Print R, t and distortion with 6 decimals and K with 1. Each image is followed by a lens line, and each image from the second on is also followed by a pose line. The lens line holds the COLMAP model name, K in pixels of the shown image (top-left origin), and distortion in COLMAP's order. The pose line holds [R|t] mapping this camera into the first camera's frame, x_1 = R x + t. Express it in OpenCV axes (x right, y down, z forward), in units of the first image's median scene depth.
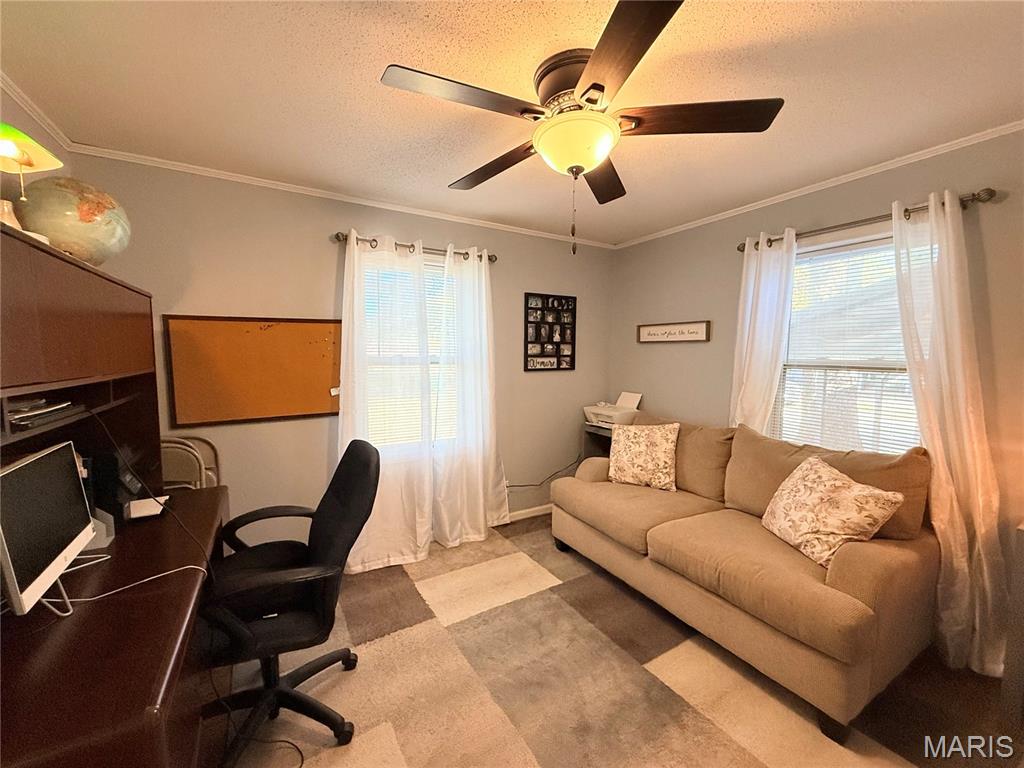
lens RADIAL K [[406.7, 0, 511.9], [0, 406.7, 383.8], [0, 0, 1]] dist [0.000144, 0.000166]
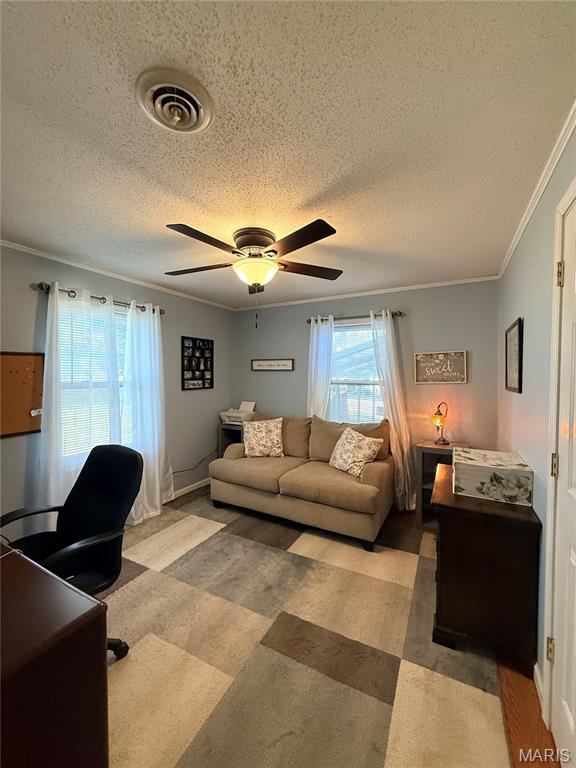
lens RADIAL K [[305.0, 0, 289.4], [0, 305.0, 380.8], [0, 0, 1]] dist [0.000144, 0.000166]
pose [[0.857027, -0.015511, 0.515037, -0.270842], [0.041343, 0.998394, -0.038727, -0.009444], [-0.513609, 0.054484, 0.856293, -0.162800]]
